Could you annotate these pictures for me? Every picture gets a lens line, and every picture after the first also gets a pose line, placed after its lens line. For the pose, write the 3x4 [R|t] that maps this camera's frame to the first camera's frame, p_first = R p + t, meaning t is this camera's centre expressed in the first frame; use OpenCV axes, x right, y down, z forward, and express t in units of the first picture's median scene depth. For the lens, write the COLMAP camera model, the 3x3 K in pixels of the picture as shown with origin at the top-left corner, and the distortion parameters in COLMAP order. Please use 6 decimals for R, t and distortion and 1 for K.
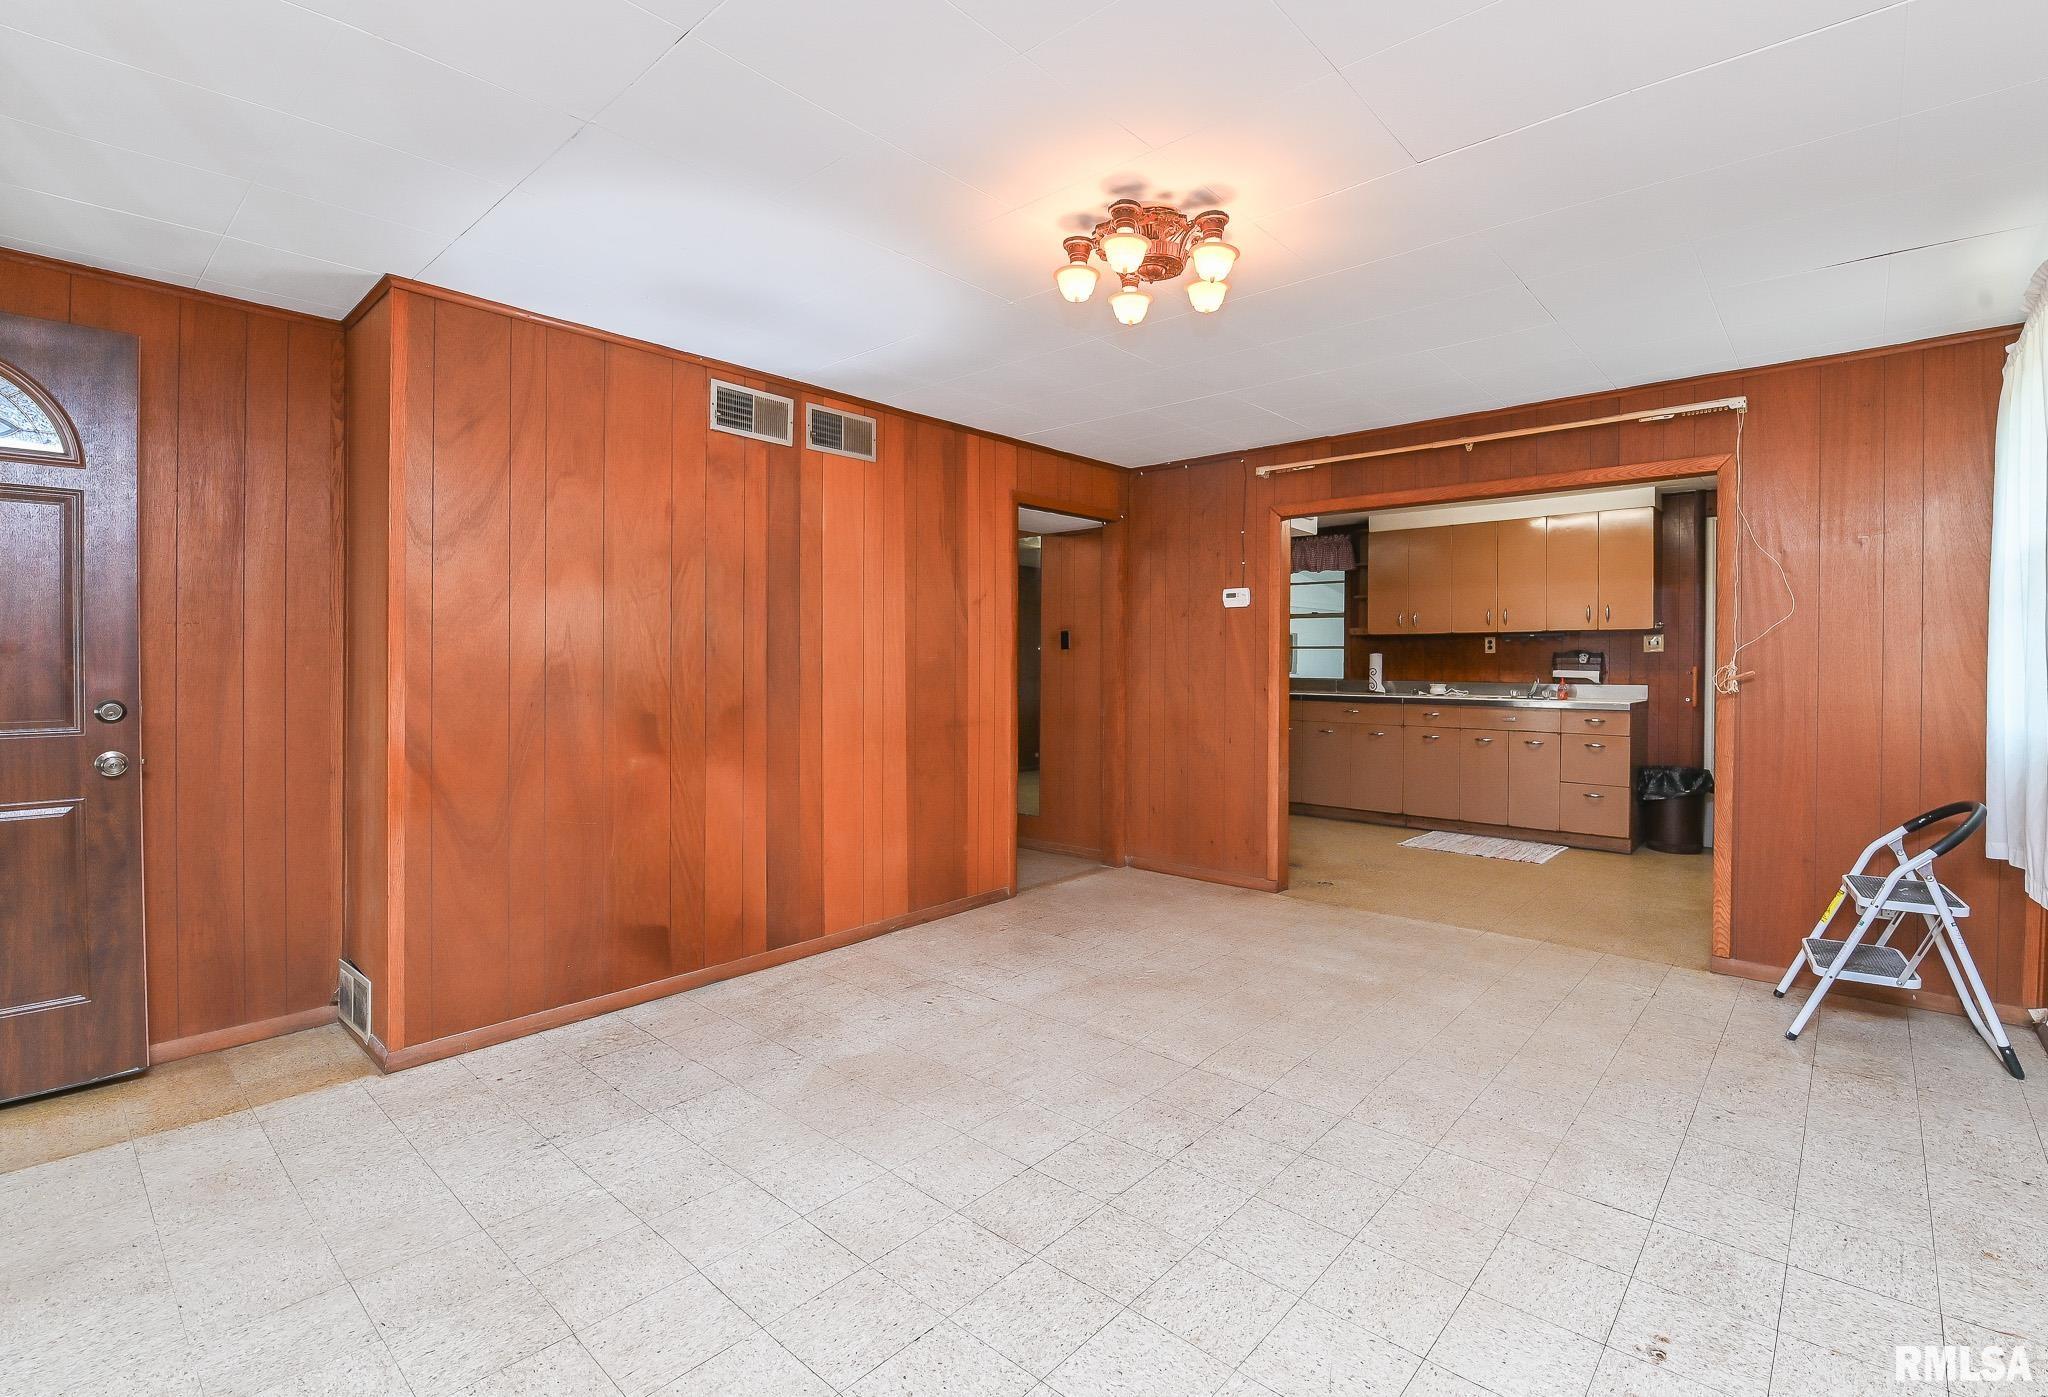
lens RADIAL K [[920.9, 0, 1086.8], [0, 920.9, 669.3], [0, 0, 1]] dist [-0.015502, -0.000538]
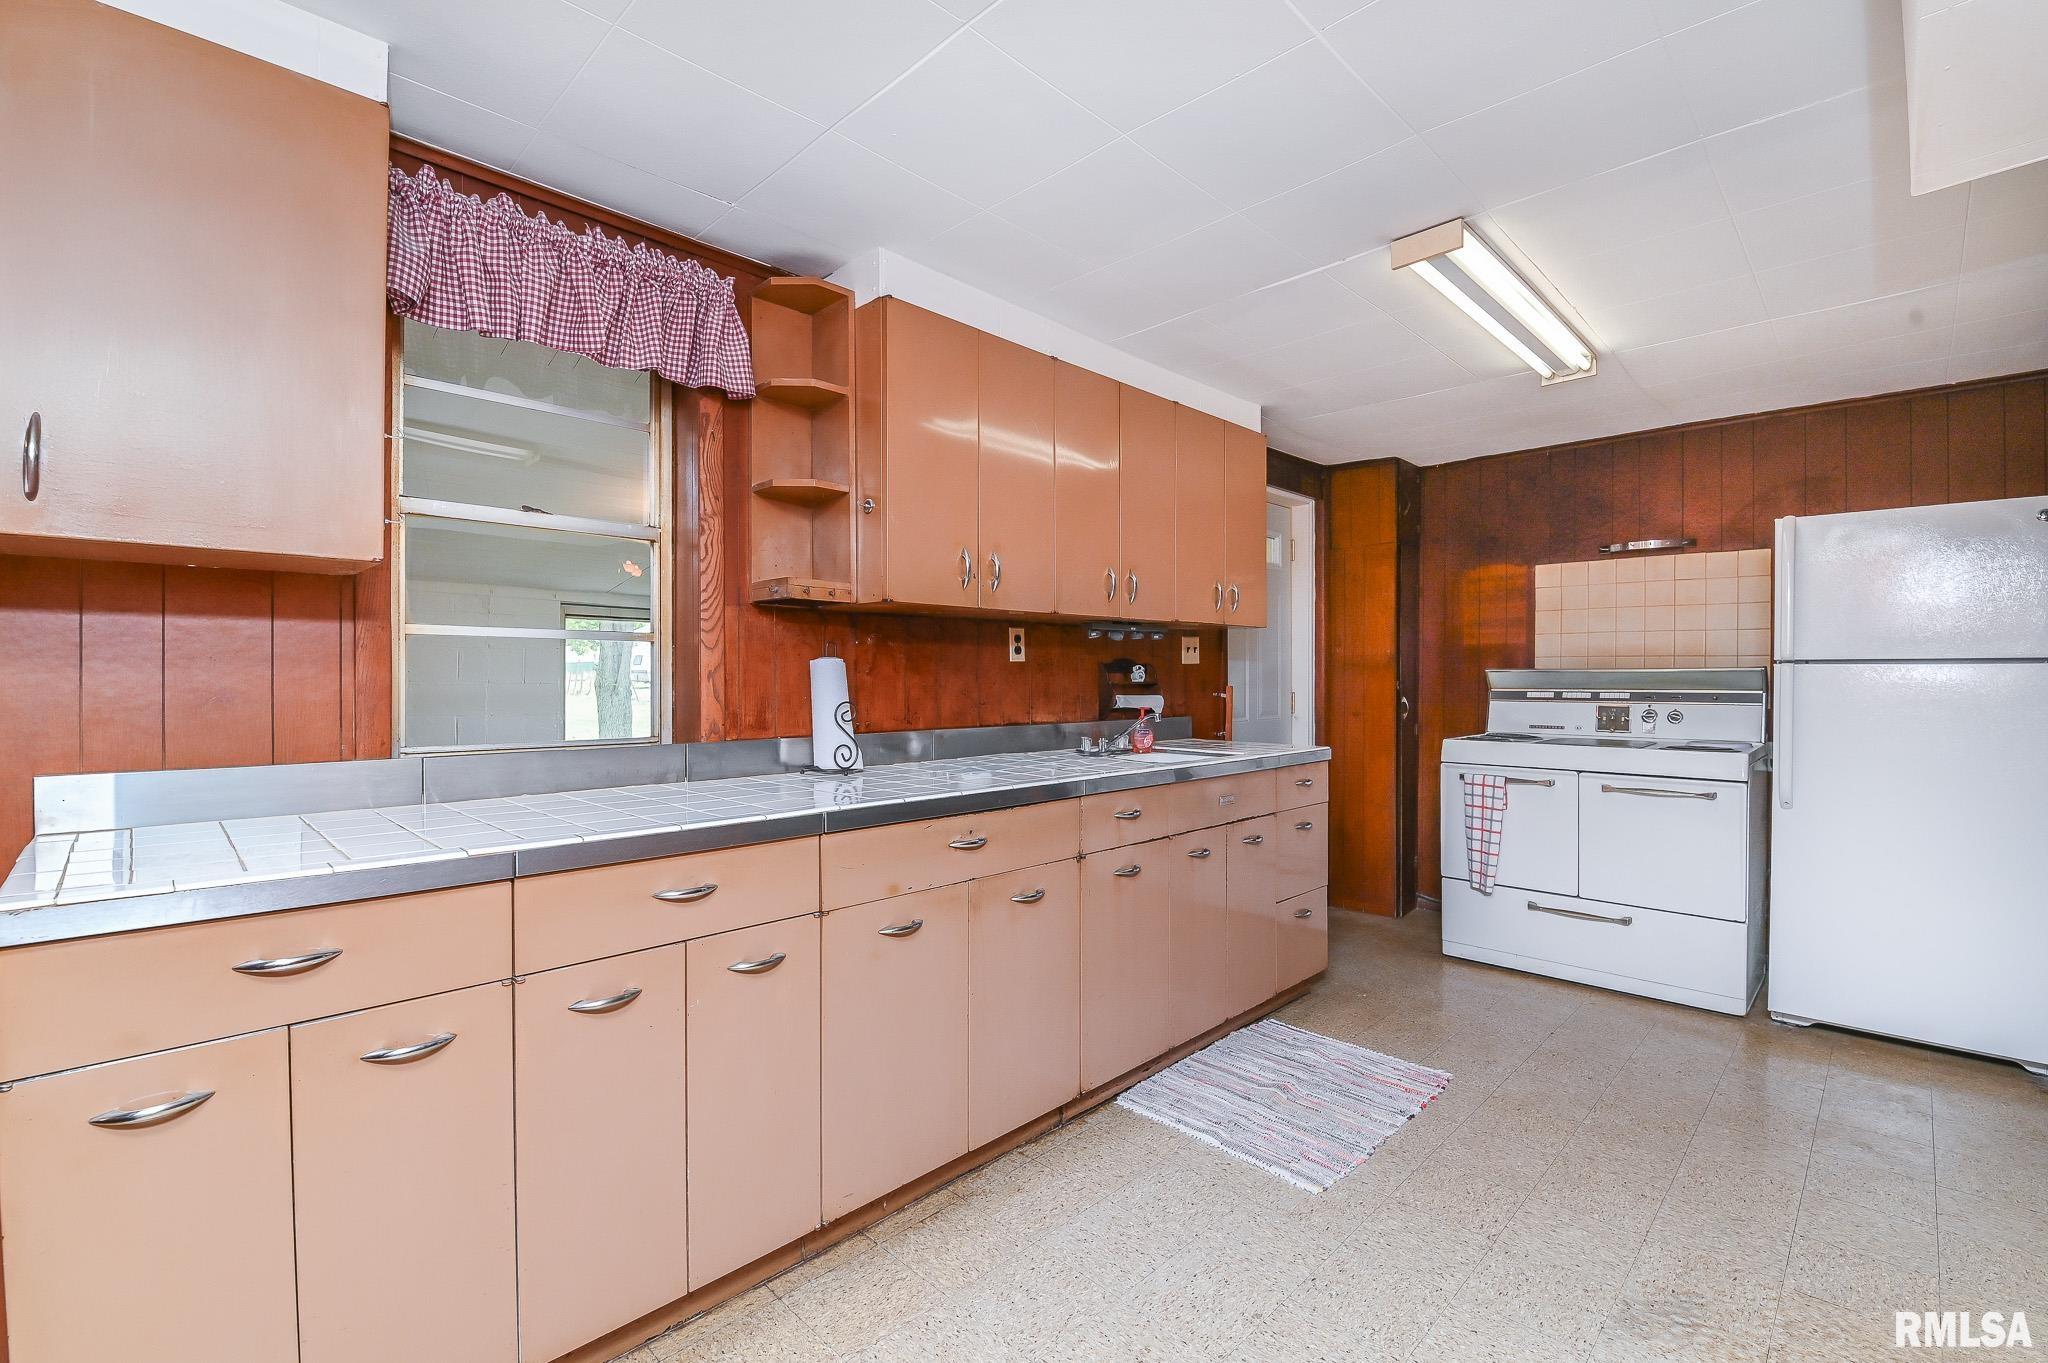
lens RADIAL K [[904.8, 0, 1038.2], [0, 904.8, 678.4], [0, 0, 1]] dist [0.001799, -0.010719]
pose [[0.077467, -0.007313, 0.996968, -0.032649], [0.008504, 0.999942, 0.006674, -0.021767], [-0.996959, 0.007962, 0.077525, 1.713513]]
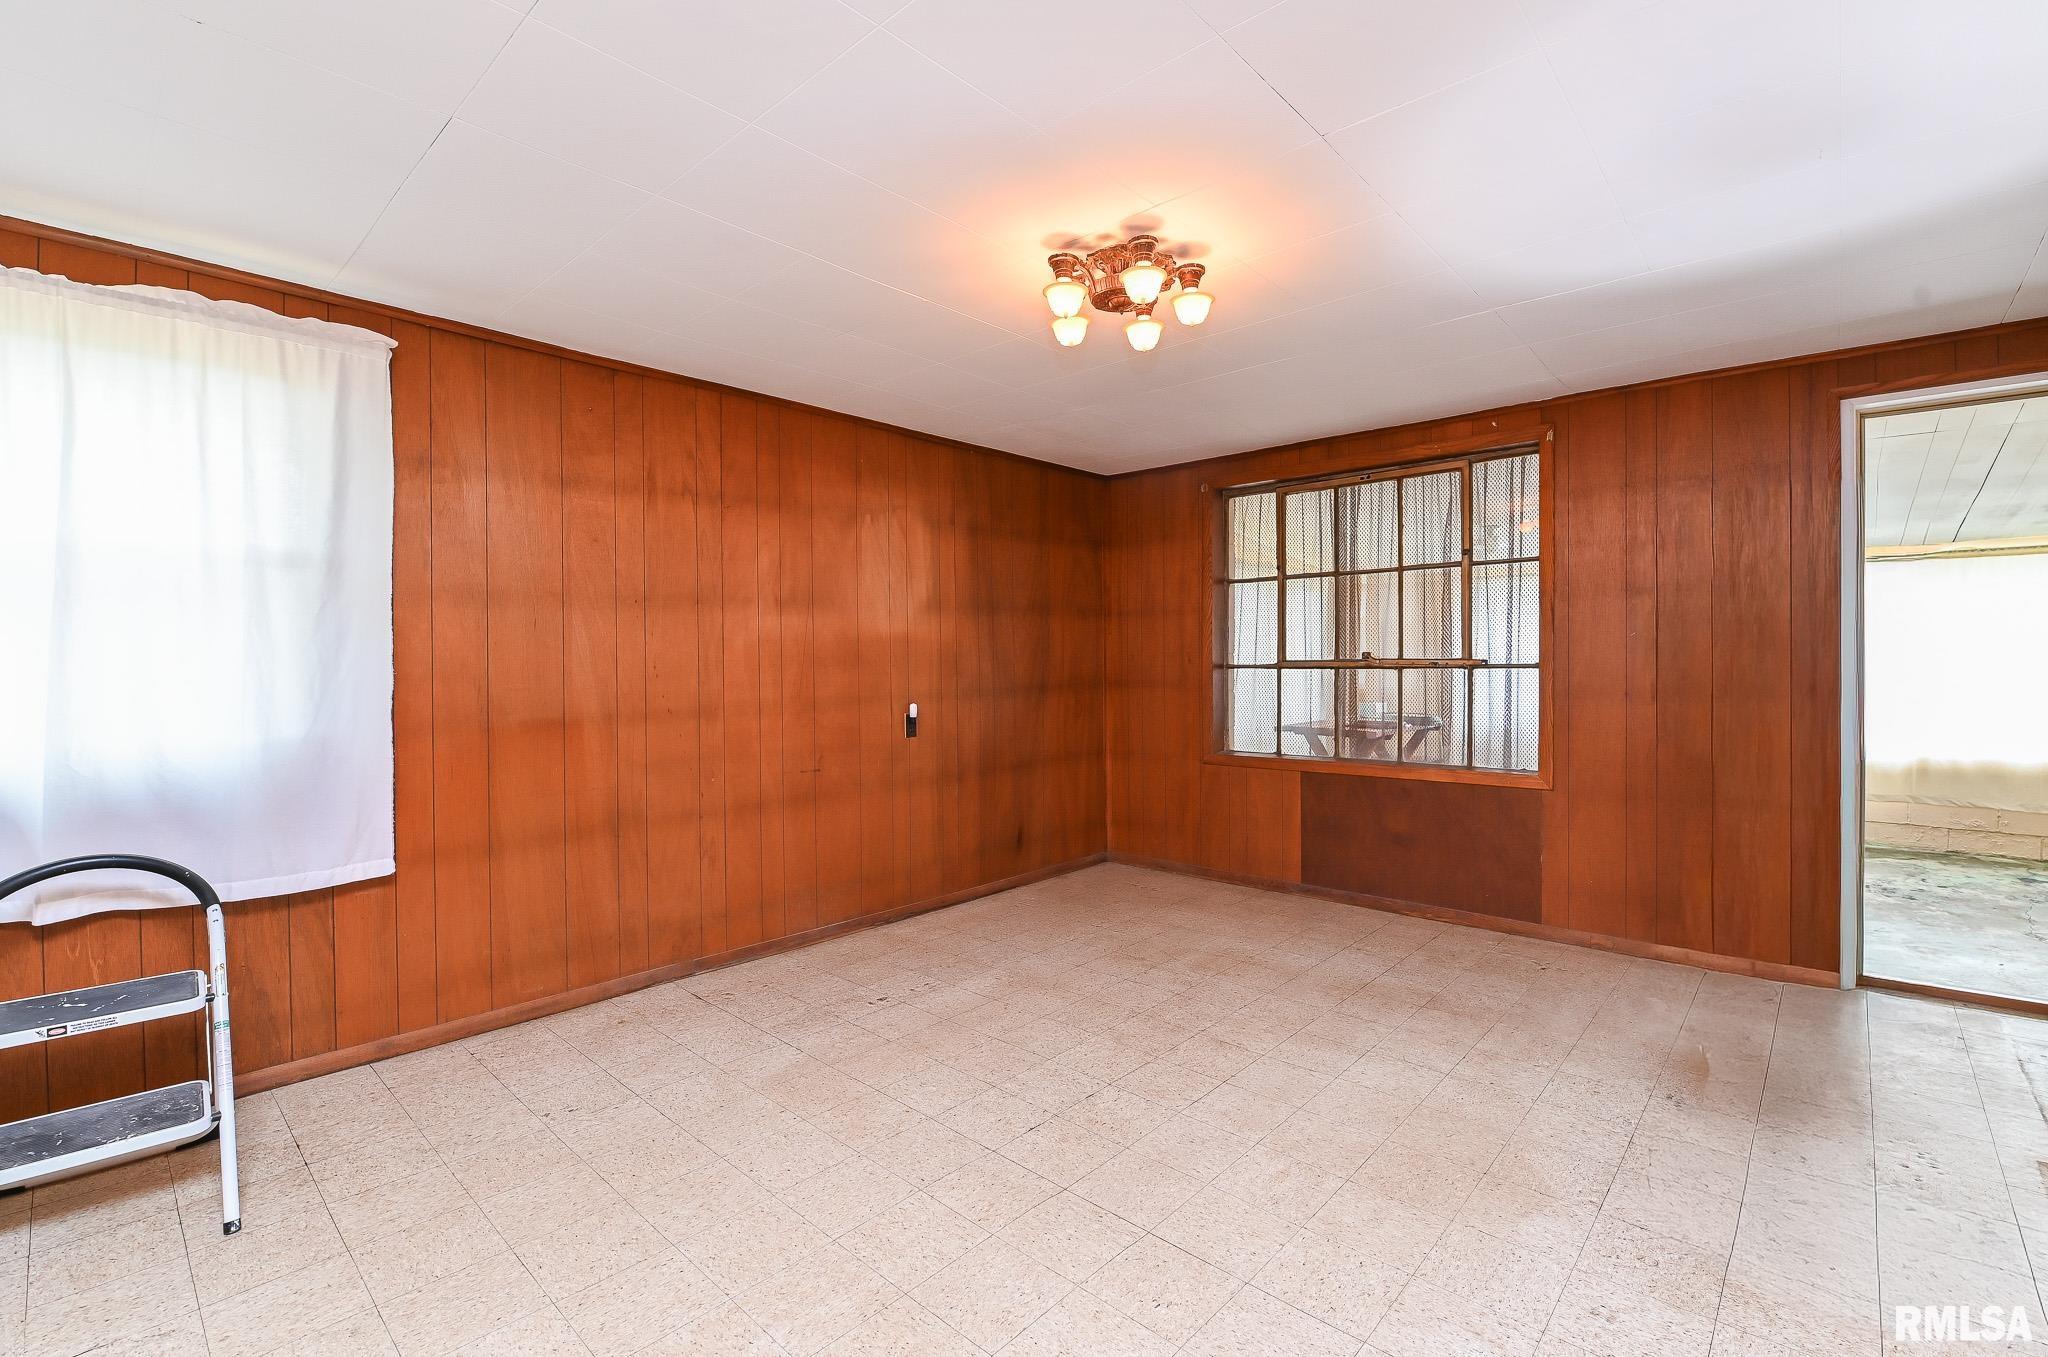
lens RADIAL K [[897.8, 0, 1054.2], [0, 897.8, 663.1], [0, 0, 1]] dist [-0.001261, -0.000203]
pose [[-0.999687, 0.003054, 0.024848, 0.075783], [0.003430, 0.999880, 0.015134, -0.016999], [-0.024798, 0.015215, -0.999577, 1.254544]]
